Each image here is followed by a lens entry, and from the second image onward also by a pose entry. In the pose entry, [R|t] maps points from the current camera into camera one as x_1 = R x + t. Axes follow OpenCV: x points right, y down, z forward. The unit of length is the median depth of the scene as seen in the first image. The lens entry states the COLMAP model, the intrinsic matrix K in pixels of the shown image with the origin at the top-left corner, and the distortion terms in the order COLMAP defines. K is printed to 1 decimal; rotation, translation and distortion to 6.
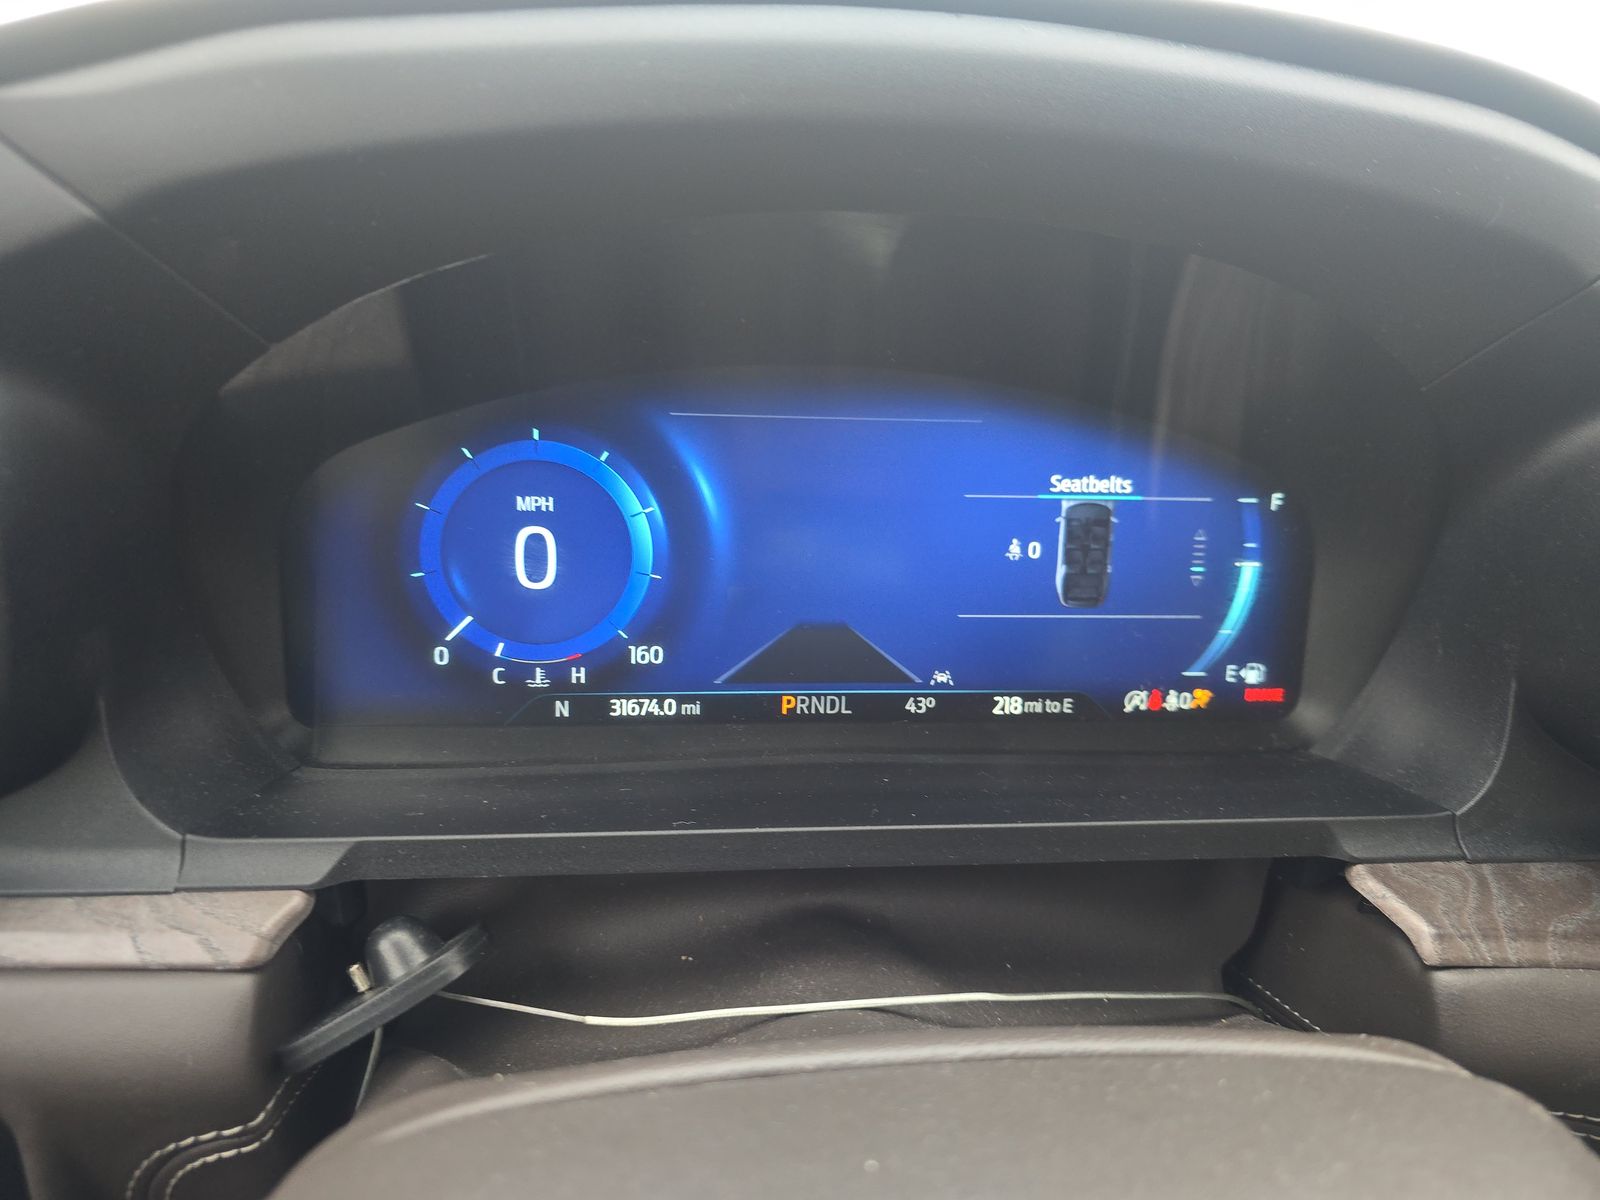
lens RADIAL K [[1053.4, 0, 807.5], [0, 1053.4, 594.5], [0, 0, 1]] dist [0.039199, 0.000313]
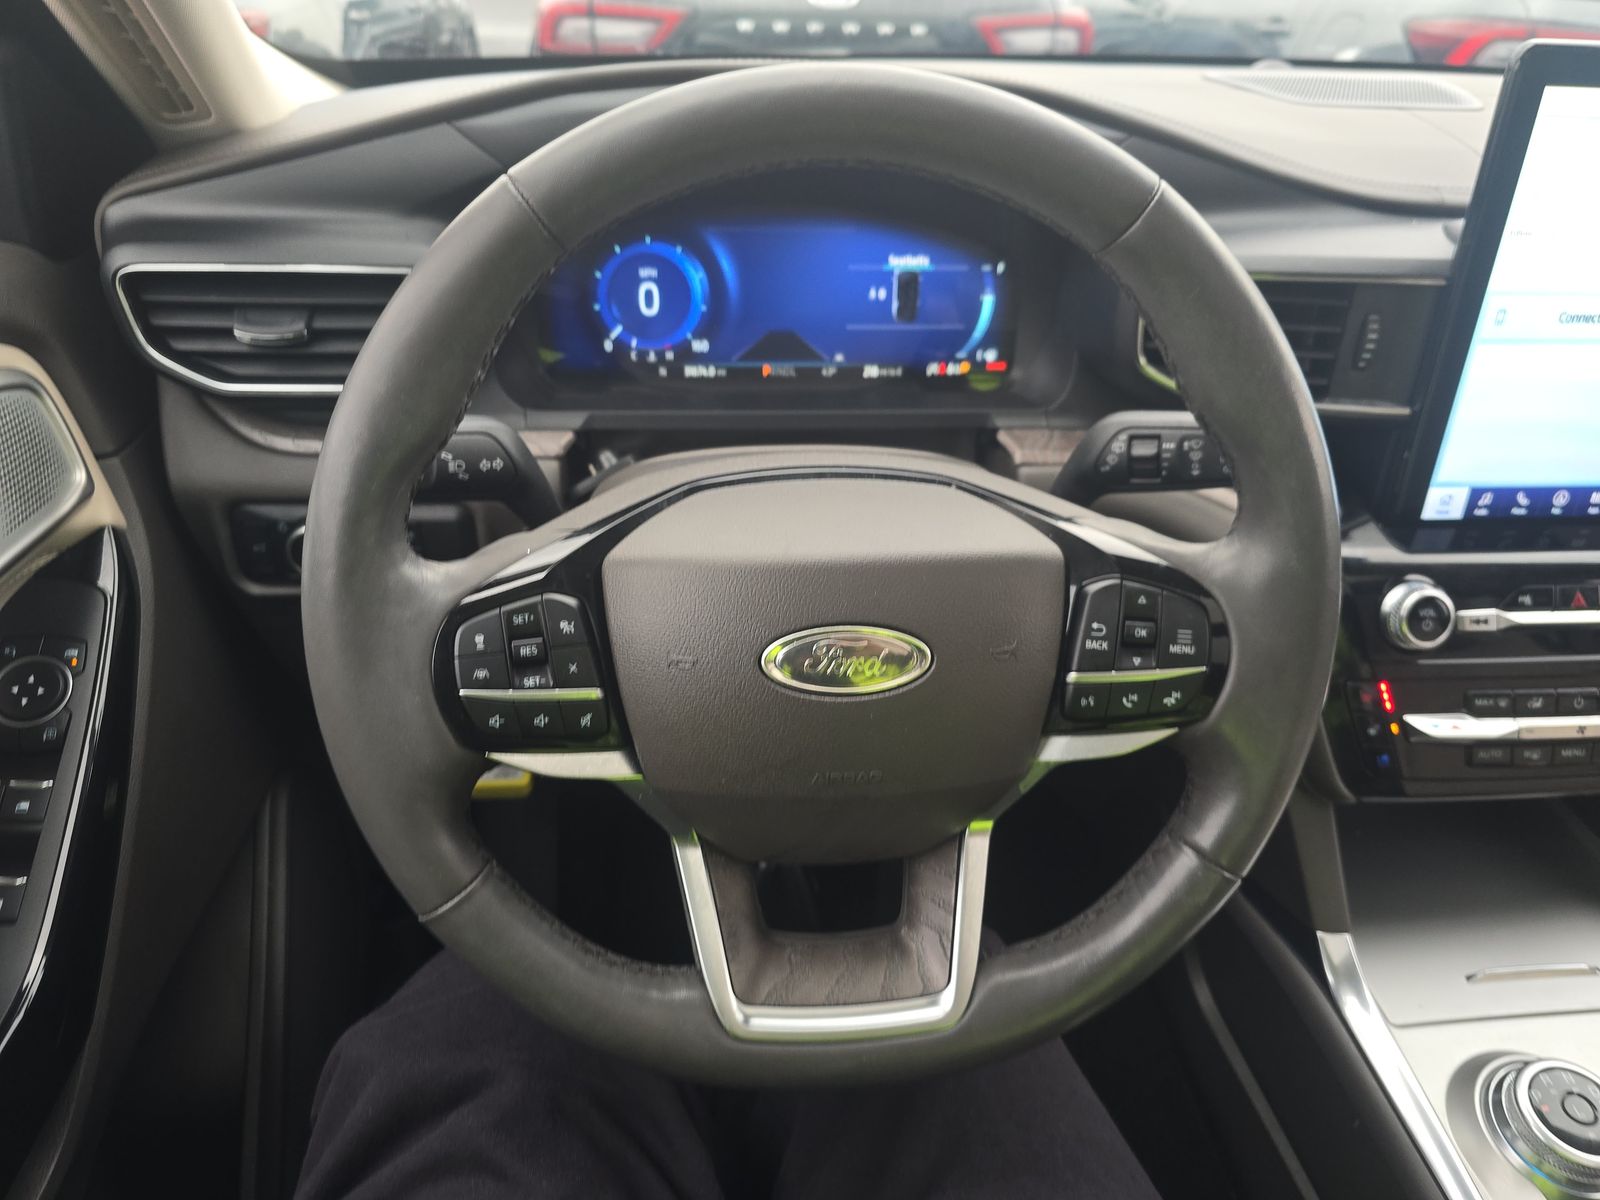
lens RADIAL K [[1053.4, 0, 788.9], [0, 1053.4, 606.7], [0, 0, 1]] dist [0.039199, 0.000313]
pose [[0.997516, 0.011999, -0.069416, 0.184876], [0.003814, 0.974743, 0.223298, 0.095320], [0.070342, -0.223008, 0.972275, -1.209848]]
